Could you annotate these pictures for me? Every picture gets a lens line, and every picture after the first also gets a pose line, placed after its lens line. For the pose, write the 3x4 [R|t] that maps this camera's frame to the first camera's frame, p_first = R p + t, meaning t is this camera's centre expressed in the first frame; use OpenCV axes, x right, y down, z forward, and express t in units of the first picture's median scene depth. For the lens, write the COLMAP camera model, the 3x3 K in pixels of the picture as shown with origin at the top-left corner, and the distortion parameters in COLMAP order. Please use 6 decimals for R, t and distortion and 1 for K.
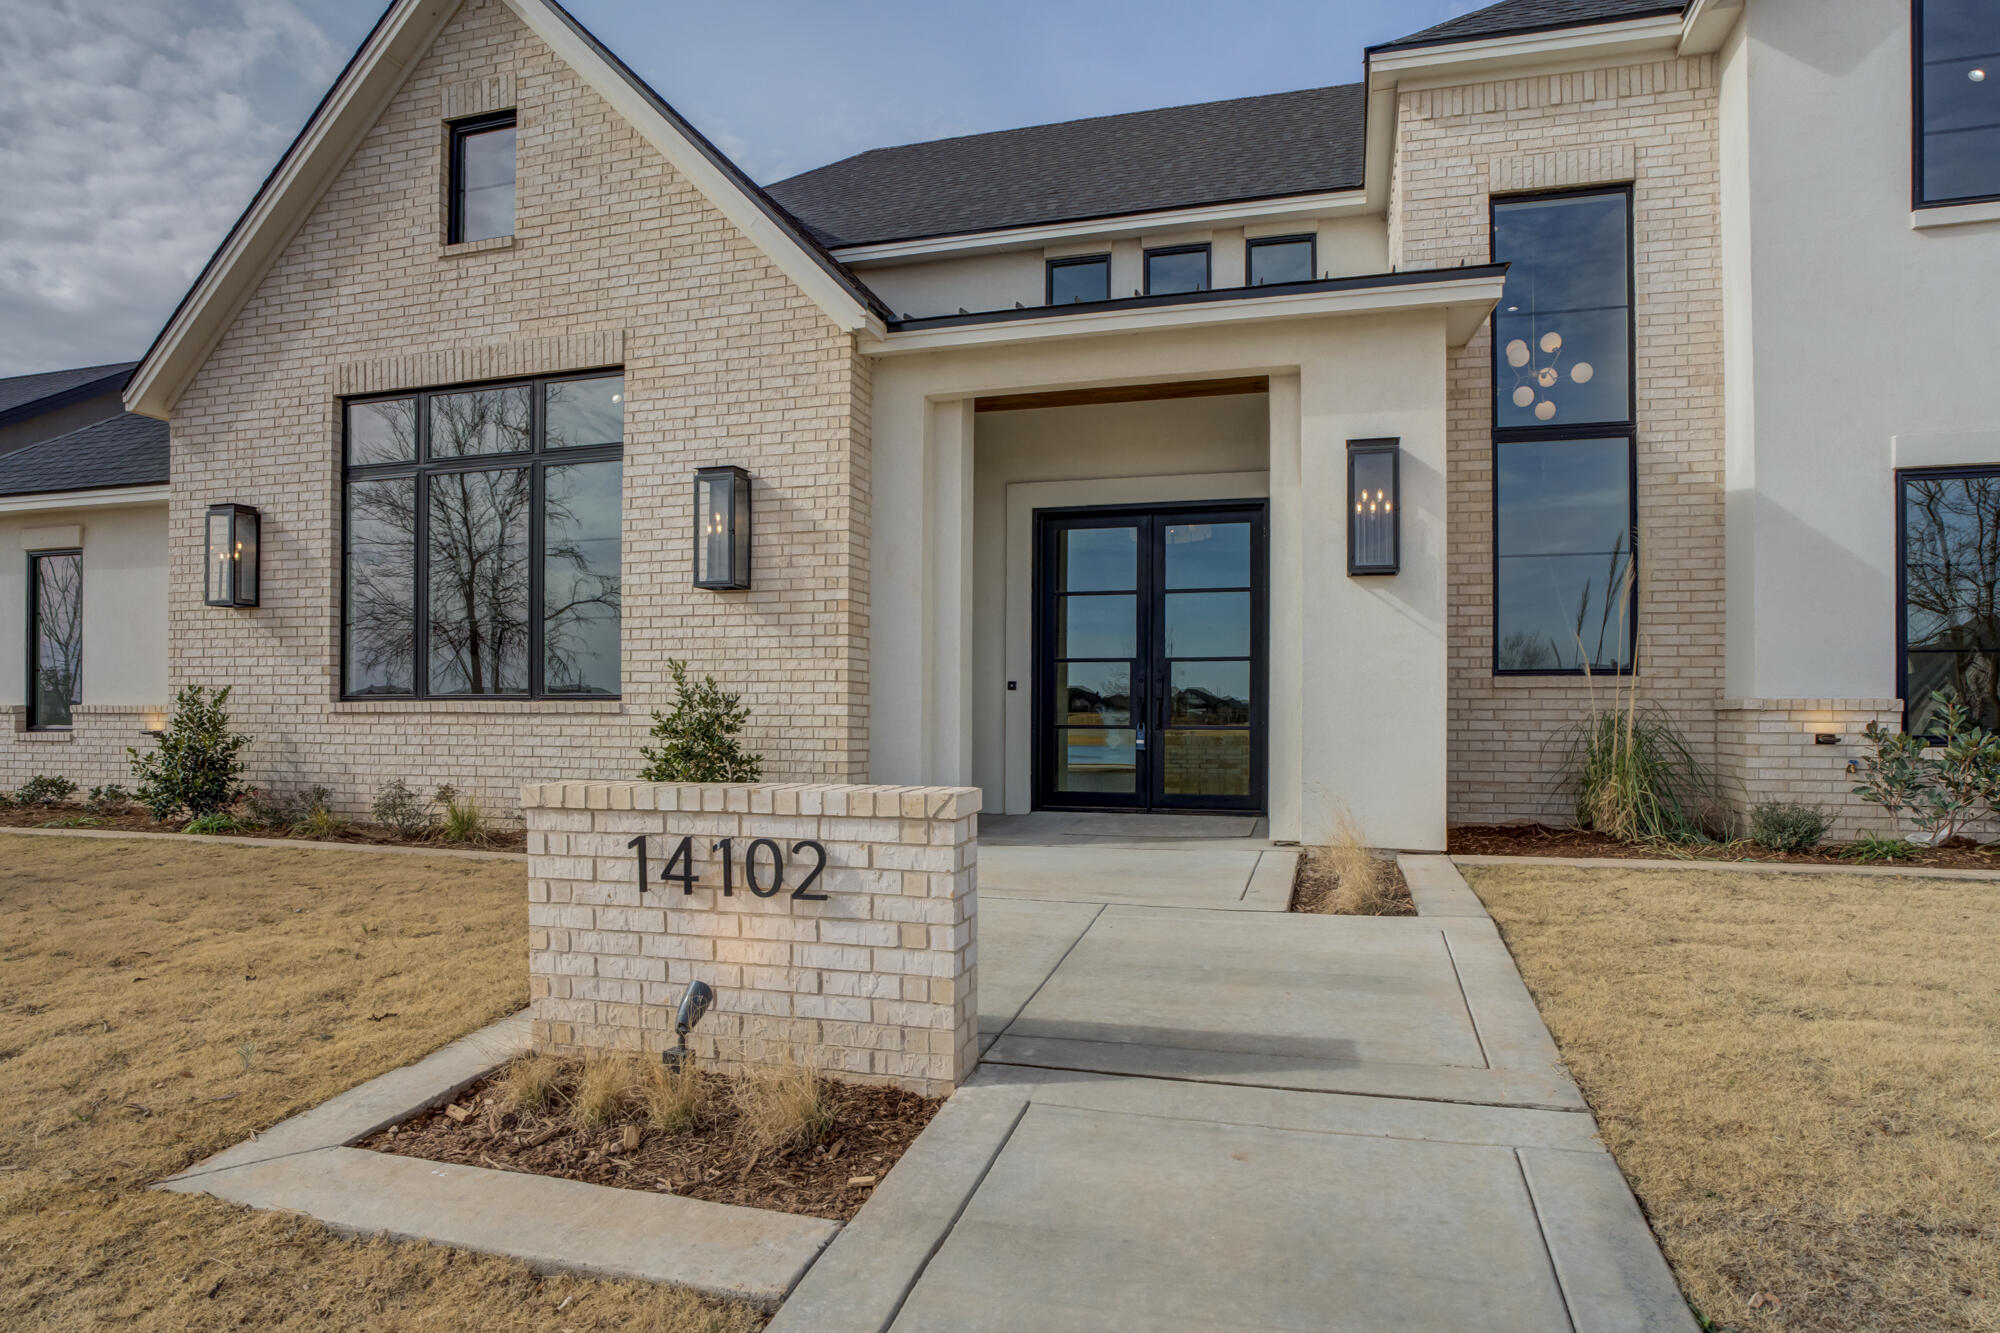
lens RADIAL K [[1057.9, 0, 1025.3], [0, 1057.9, 673.7], [0, 0, 1]] dist [-0.016011, 0.010882]
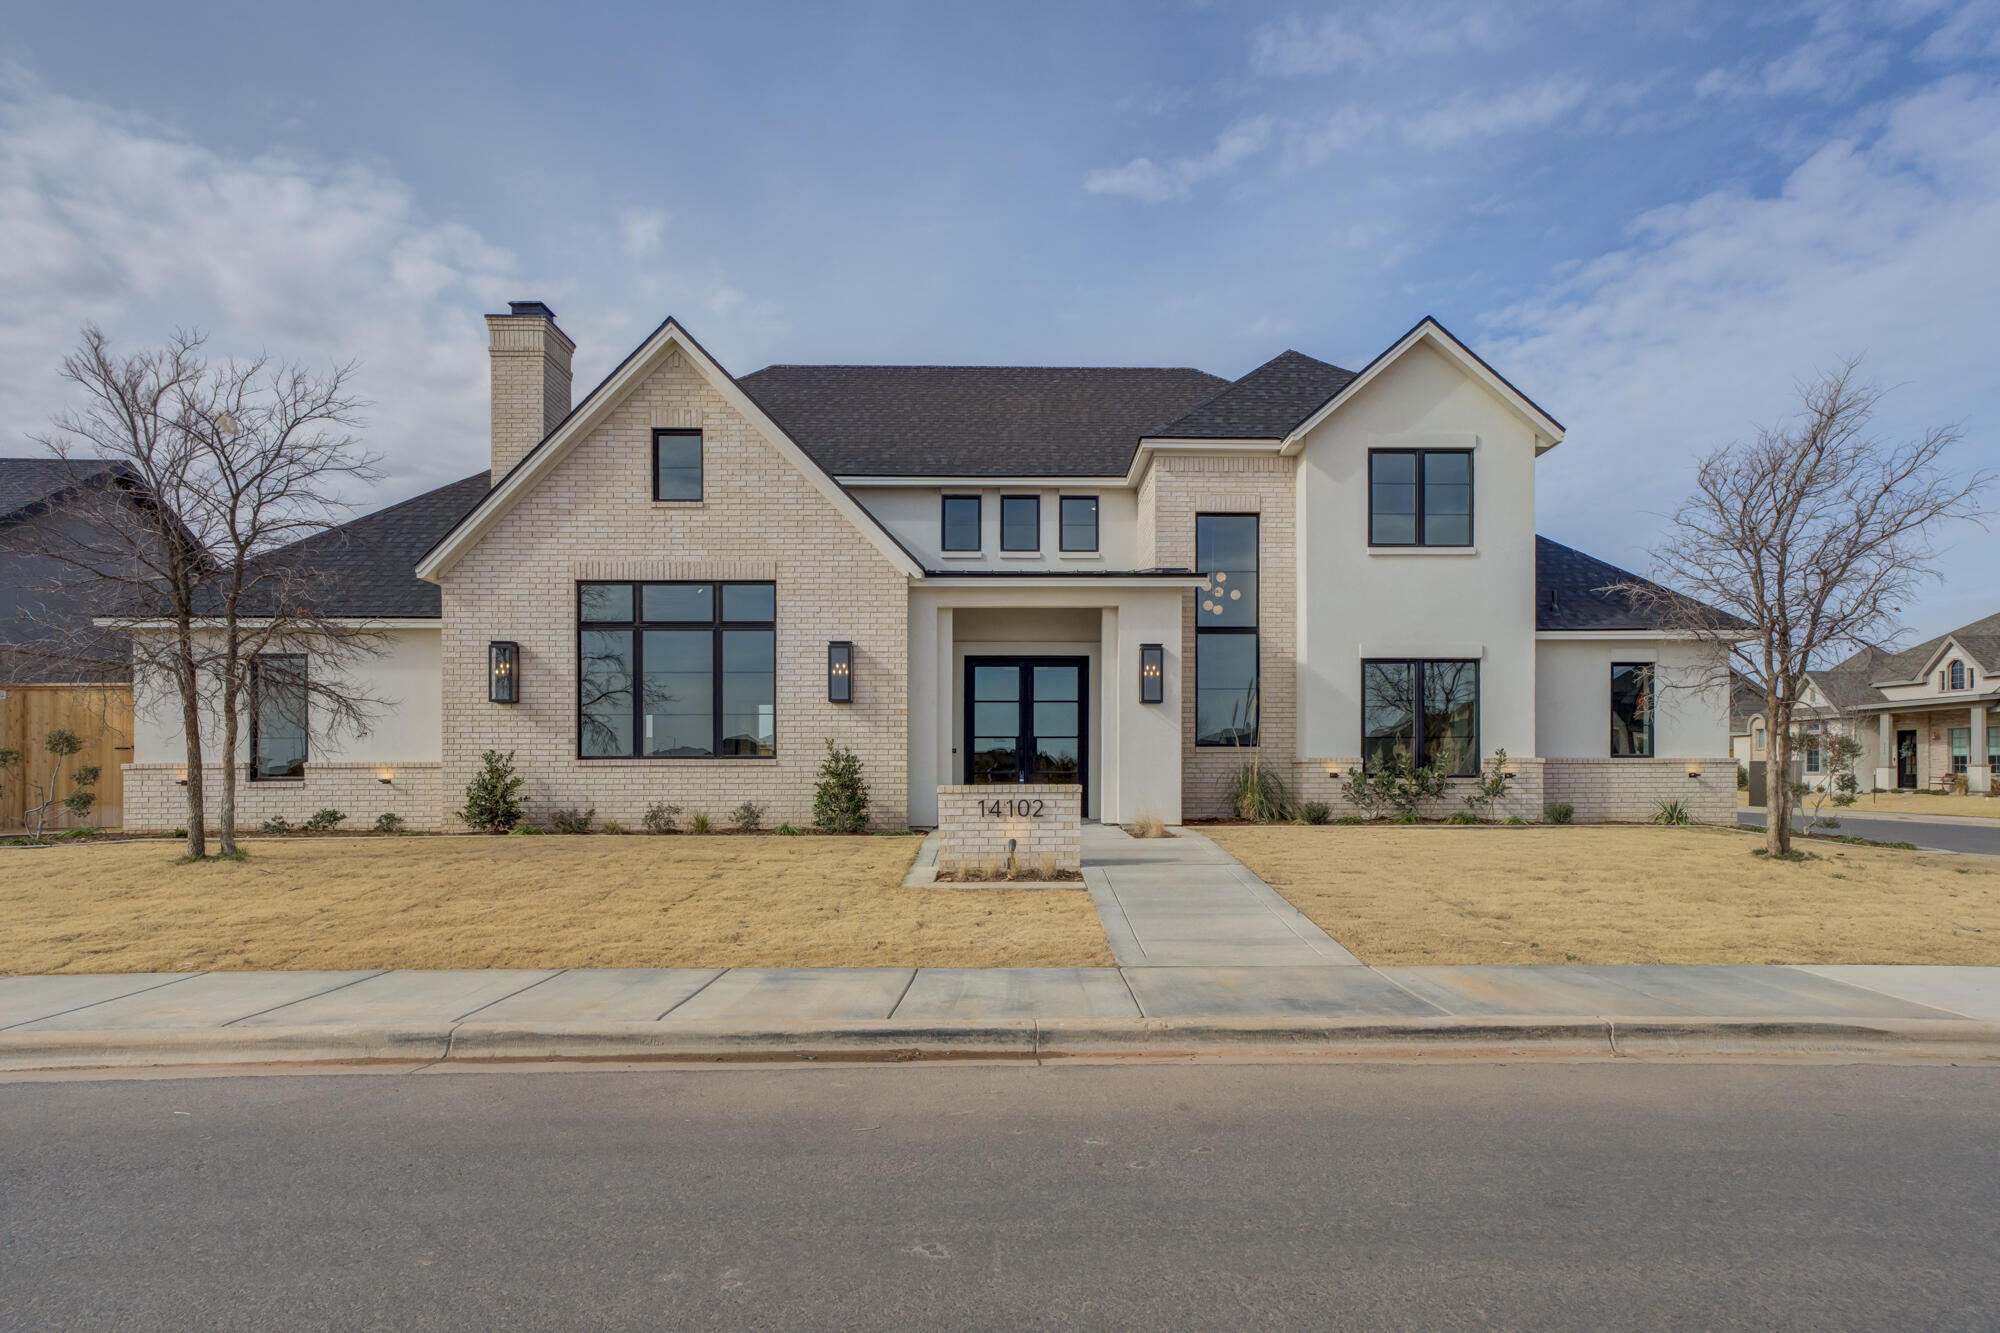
lens RADIAL K [[1096.7, 0, 1021.8], [0, 1096.7, 713.6], [0, 0, 1]] dist [0.003741, -0.000468]
pose [[0.957099, 0.011544, 0.289533, -0.529792], [-0.007281, 0.999849, -0.015796, -0.028650], [-0.289671, 0.013010, 0.957038, -0.999545]]
